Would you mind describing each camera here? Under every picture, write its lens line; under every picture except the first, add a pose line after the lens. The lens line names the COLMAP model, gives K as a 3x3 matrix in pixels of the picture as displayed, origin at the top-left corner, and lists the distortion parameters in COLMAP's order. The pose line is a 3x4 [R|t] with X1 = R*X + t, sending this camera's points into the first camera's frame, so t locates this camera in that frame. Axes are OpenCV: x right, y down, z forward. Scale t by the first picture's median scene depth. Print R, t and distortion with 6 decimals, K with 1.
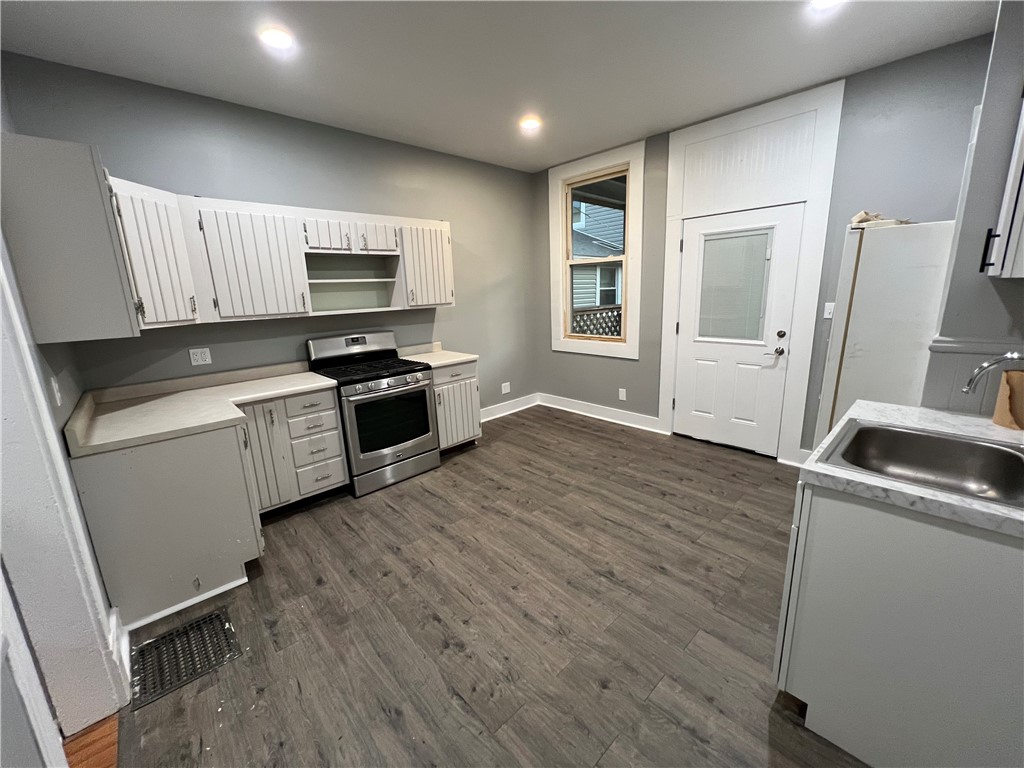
lens RADIAL K [[409.6, 0, 510.7], [0, 409.6, 381.5], [0, 0, 1]] dist [-0.001243, -0.000692]
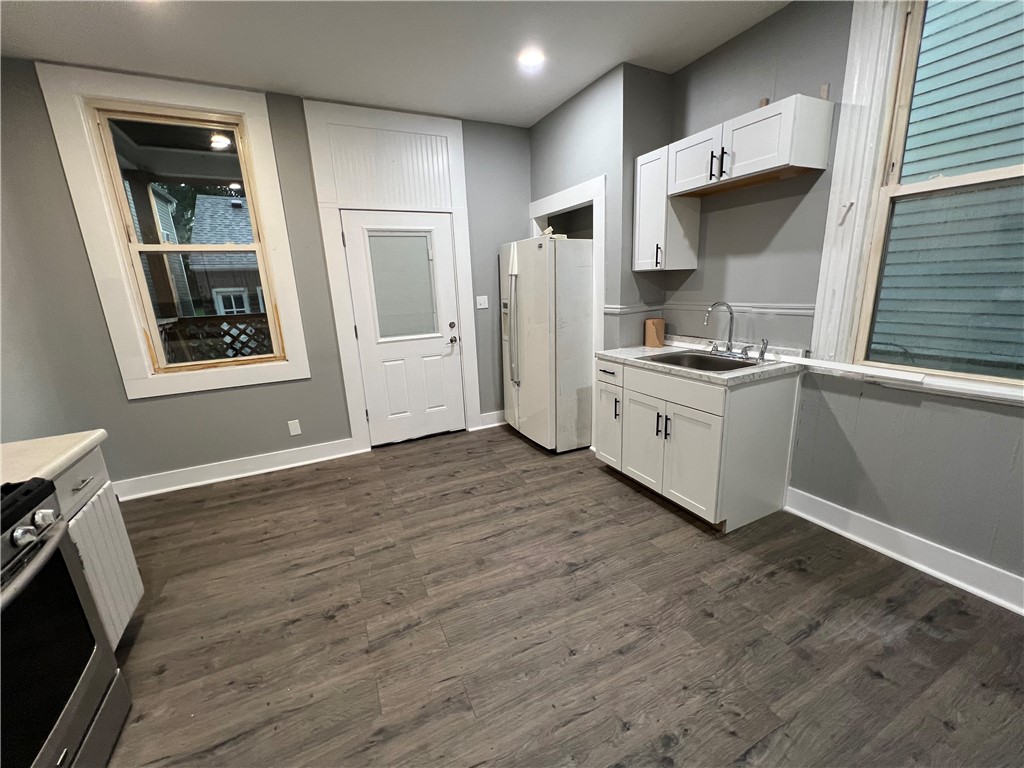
lens RADIAL K [[411.0, 0, 511.1], [0, 411.0, 381.2], [0, 0, 1]] dist [-0.003592, 0.001135]
pose [[0.298522, -0.203324, 0.932494, -0.455103], [0.239372, 0.961765, 0.133076, -0.085127], [-0.923897, 0.183486, 0.335778, 0.532137]]
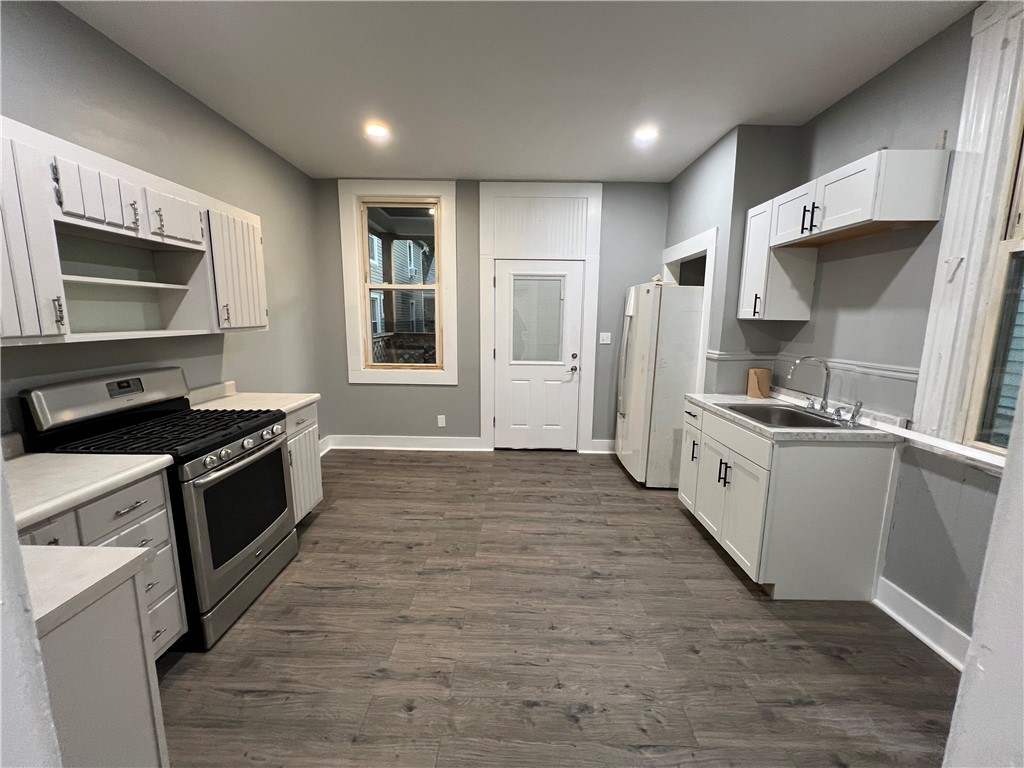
lens RADIAL K [[411.0, 0, 511.2], [0, 411.0, 381.3], [0, 0, 1]] dist [-0.003592, 0.001135]
pose [[0.692655, -0.068657, 0.717994, -0.488275], [0.121922, 0.992279, -0.022735, -0.031766], [-0.710889, 0.103286, 0.695678, 0.252695]]
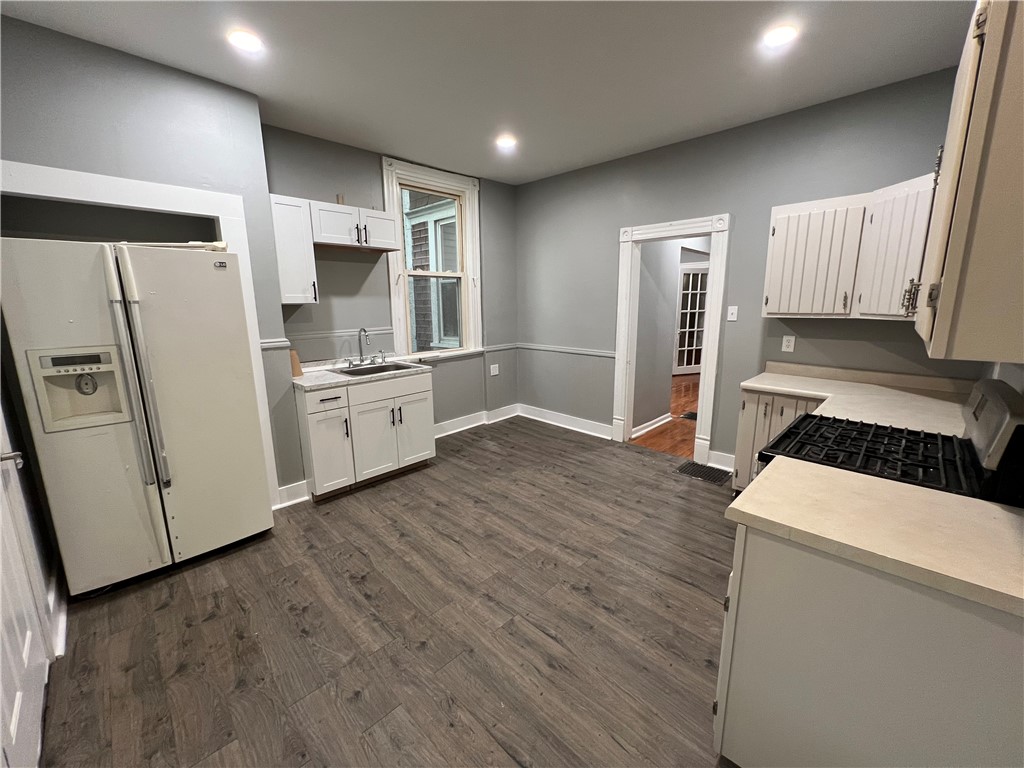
lens RADIAL K [[411.0, 0, 508.4], [0, 411.0, 382.0], [0, 0, 1]] dist [-0.003592, 0.001135]
pose [[-0.998424, 0.050194, -0.025113, 0.109303], [0.035834, 0.914465, 0.403075, -0.350104], [0.043197, 0.401539, -0.914823, 1.566128]]
